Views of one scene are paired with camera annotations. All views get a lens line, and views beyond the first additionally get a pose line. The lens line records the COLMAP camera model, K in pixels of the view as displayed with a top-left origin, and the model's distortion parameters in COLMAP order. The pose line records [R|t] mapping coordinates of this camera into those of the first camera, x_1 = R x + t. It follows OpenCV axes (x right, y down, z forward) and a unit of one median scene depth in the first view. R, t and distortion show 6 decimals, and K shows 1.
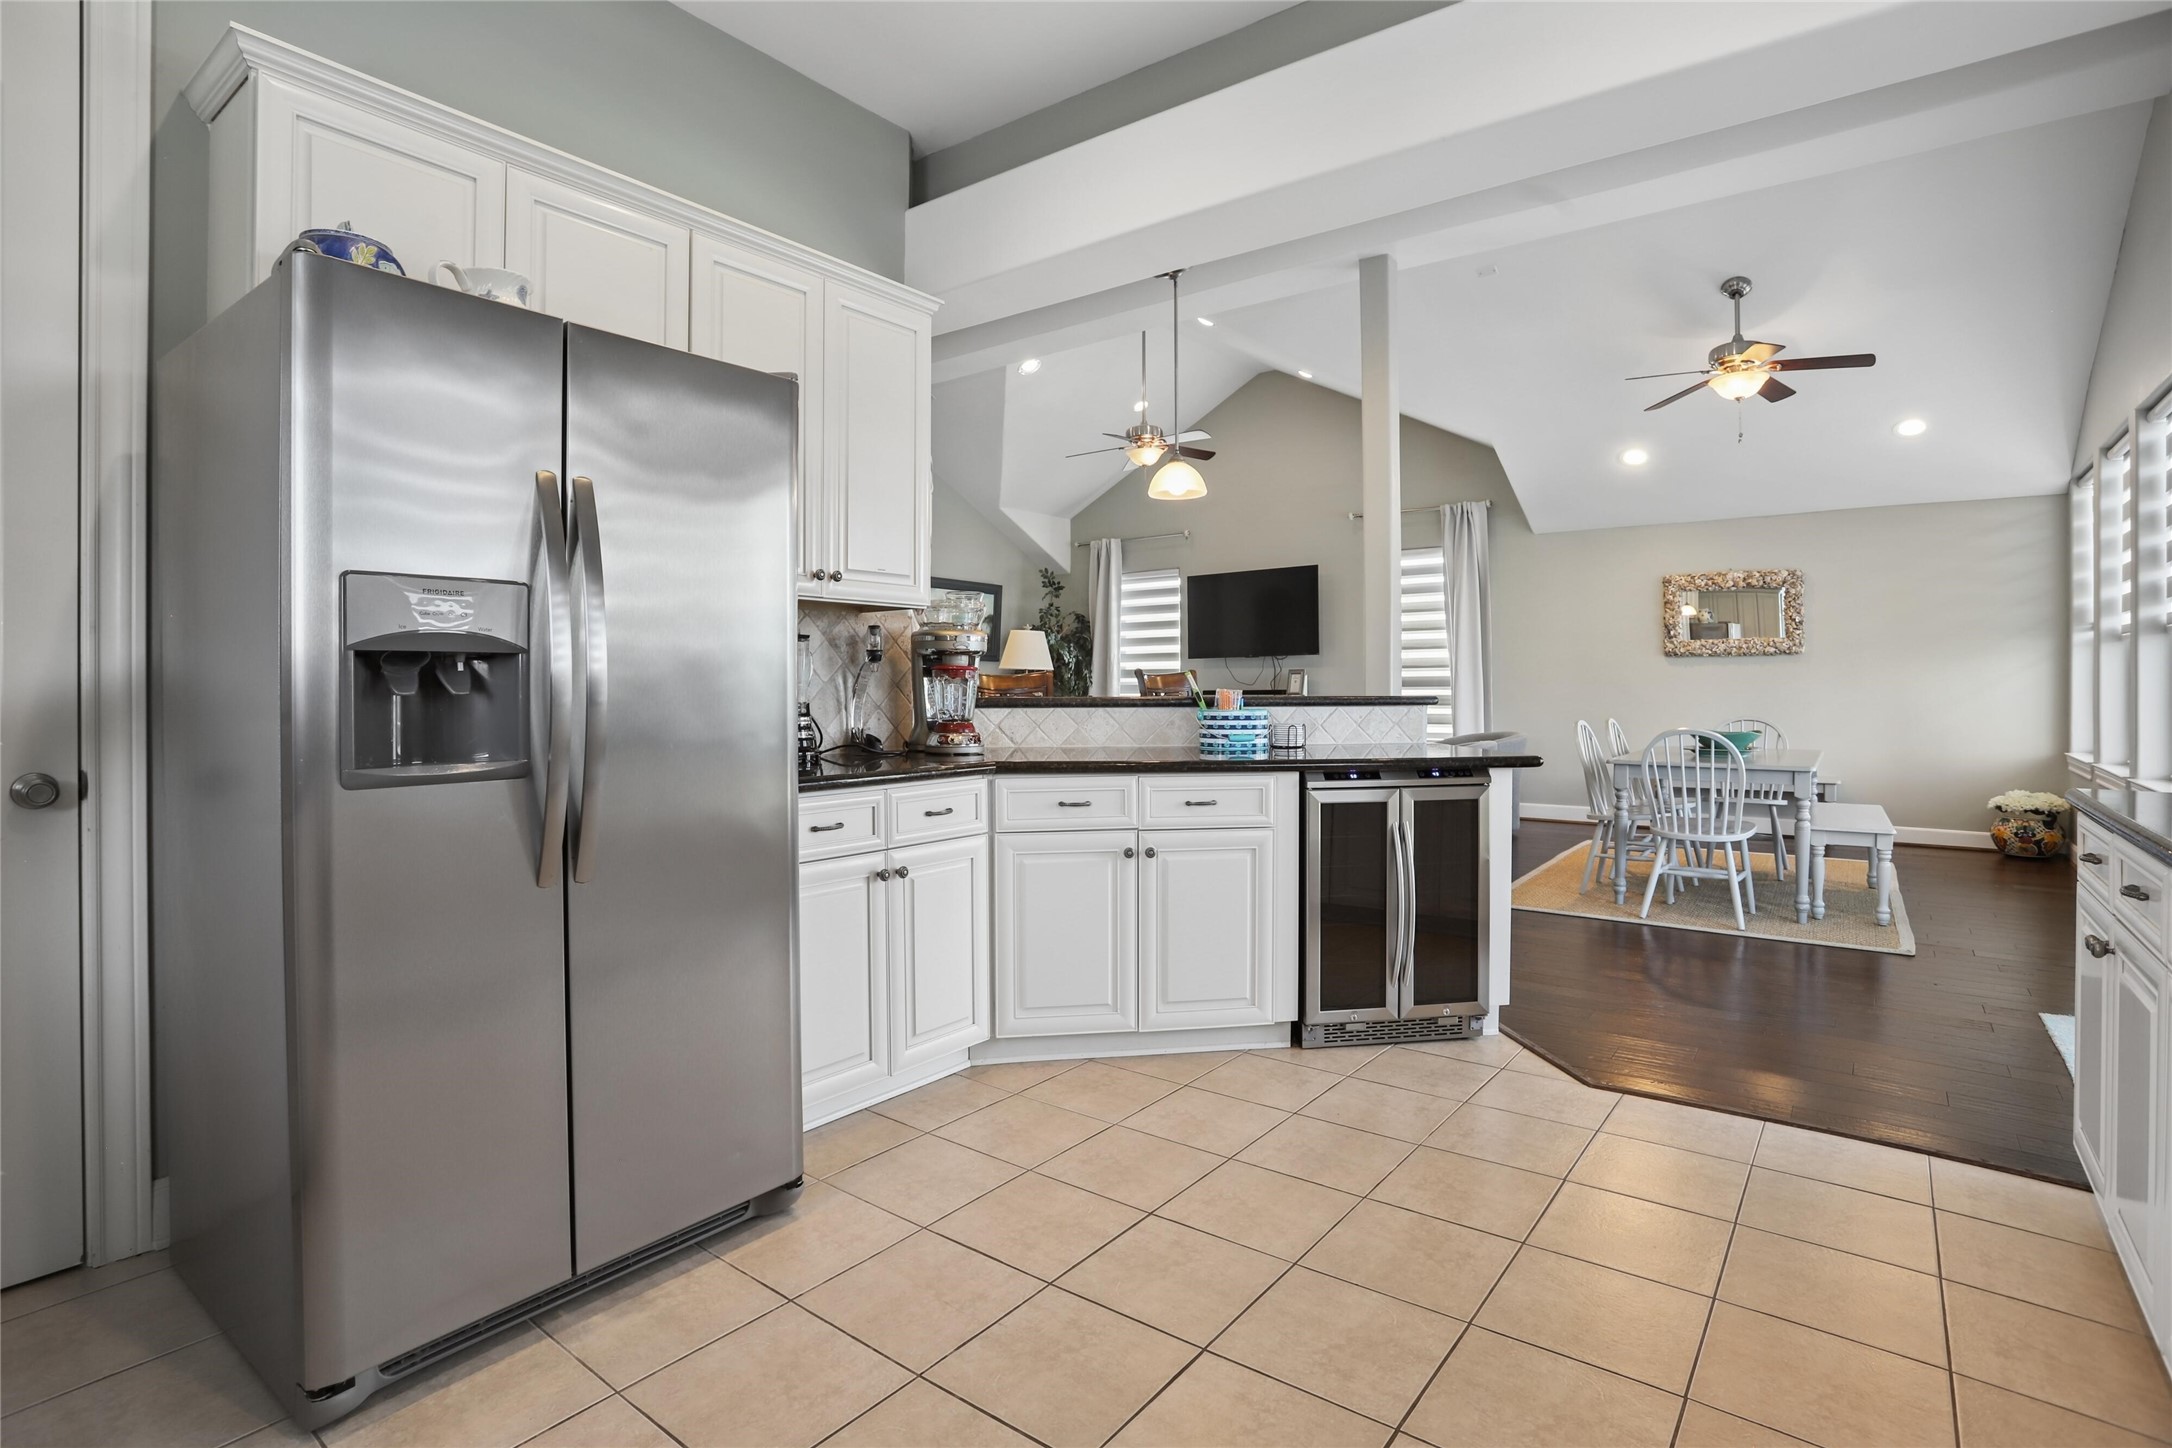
lens RADIAL K [[1074.6, 0, 1082.5], [0, 1074.6, 686.5], [0, 0, 1]] dist [-0.039896, 0.008319]
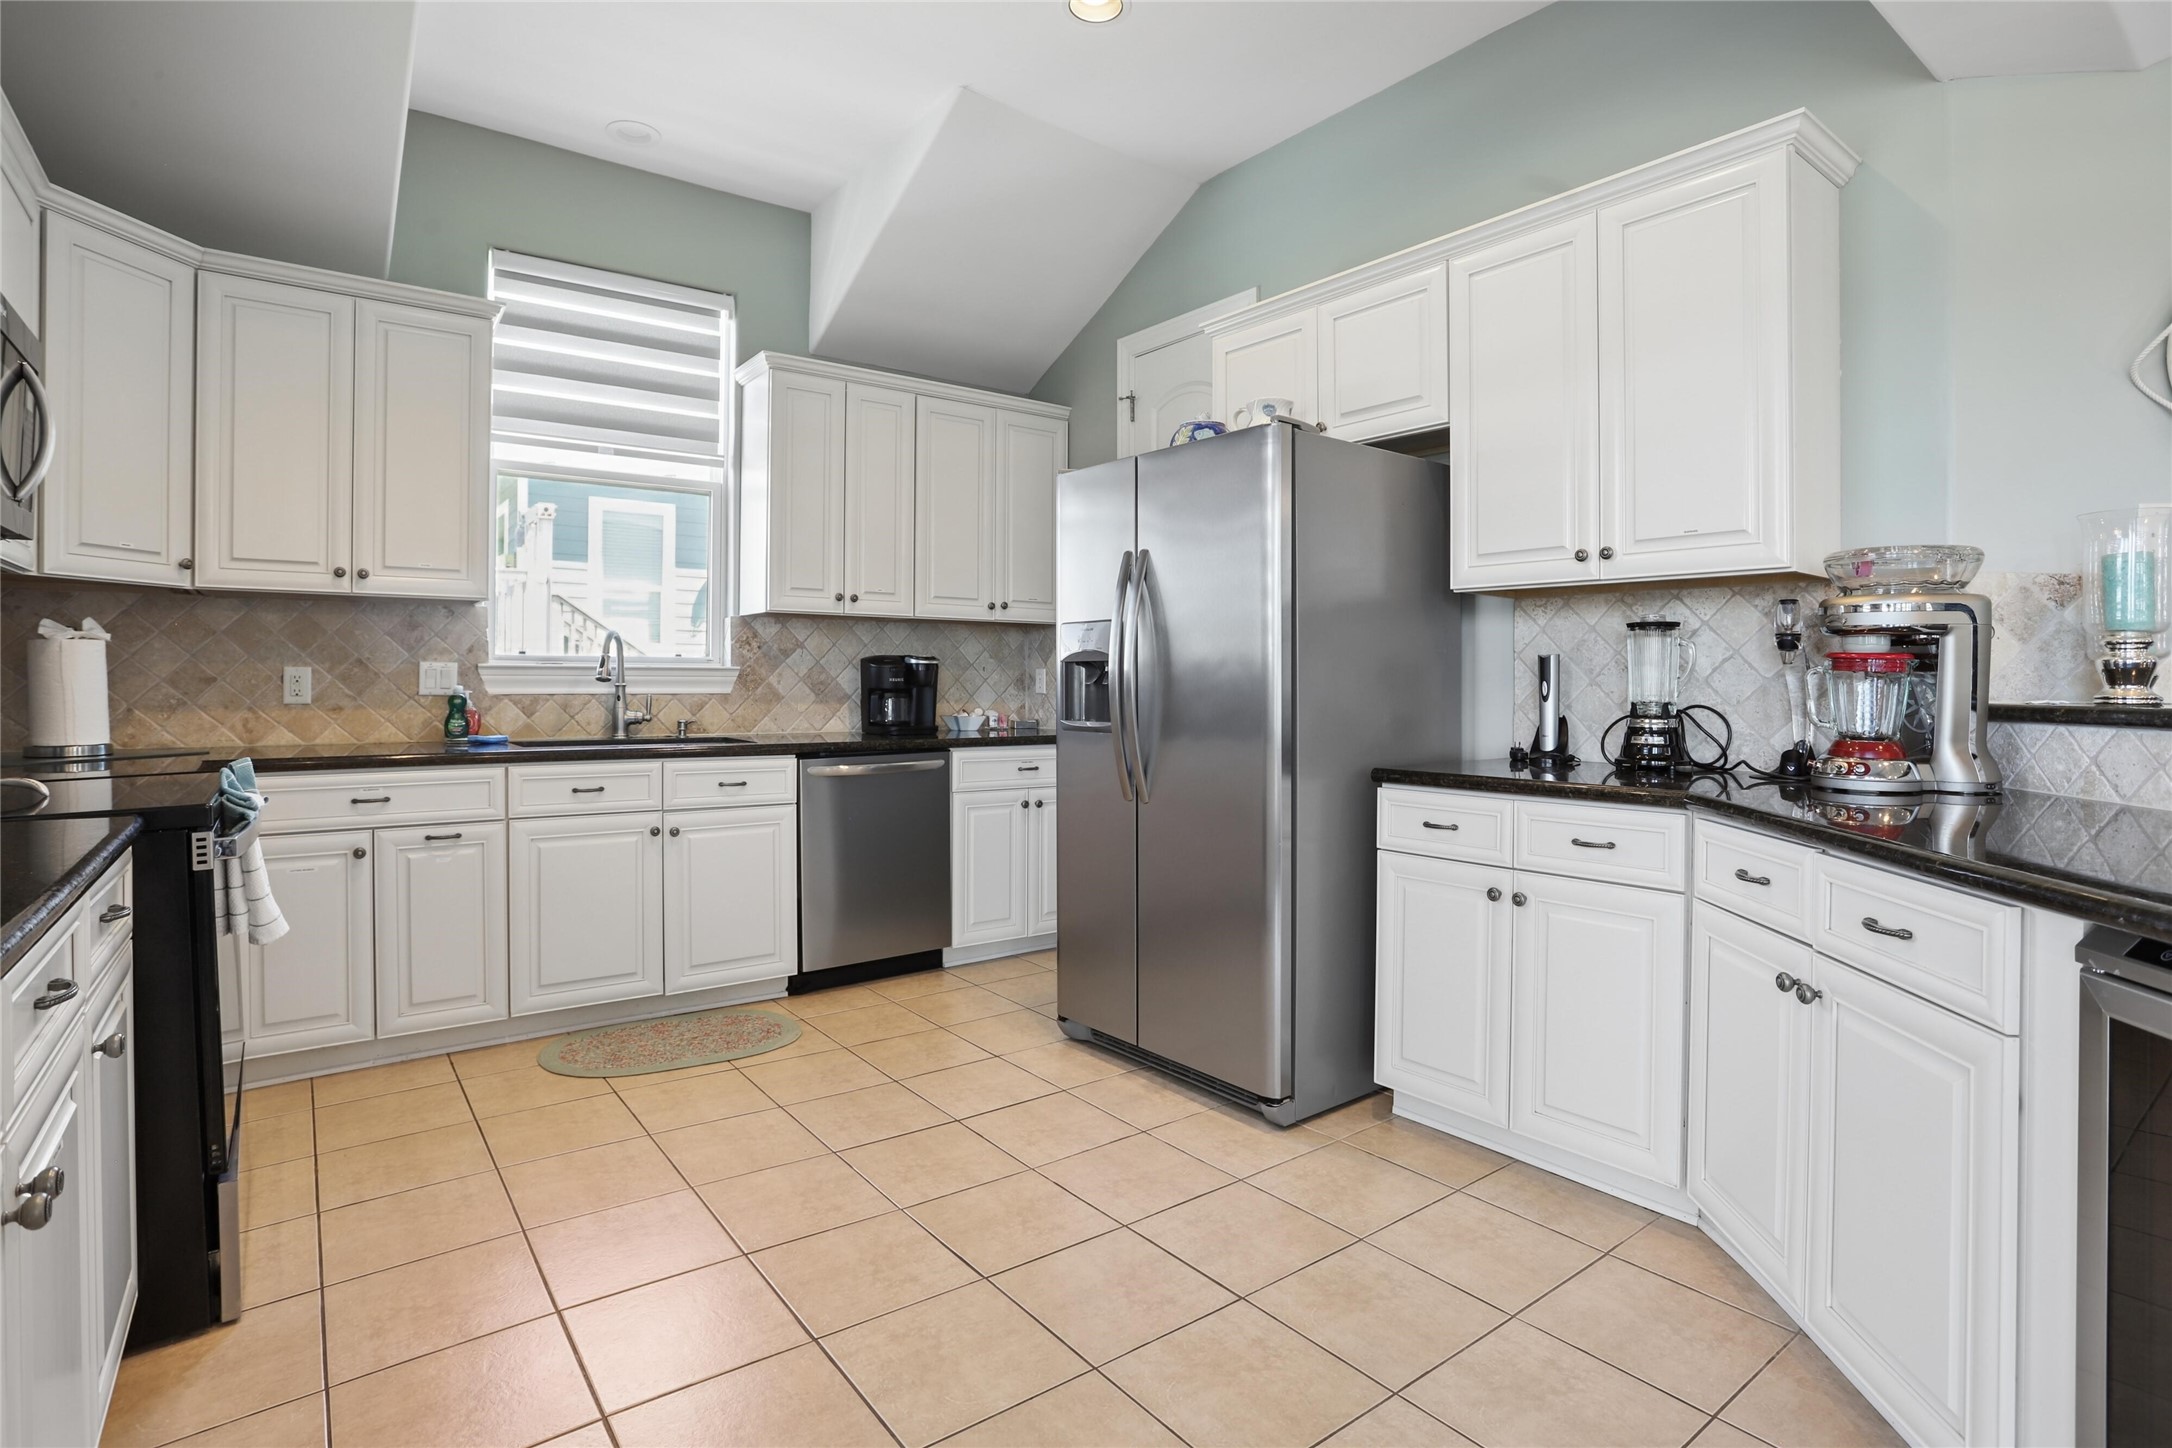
lens RADIAL K [[1074.6, 0, 1086.0], [0, 1074.6, 687.9], [0, 0, 1]] dist [-0.039896, 0.008319]
pose [[-0.250354, -0.001177, -0.968154, 0.970096], [-0.011746, 0.999929, 0.001822, 0.010669], [0.968083, 0.011828, -0.250350, 1.150590]]
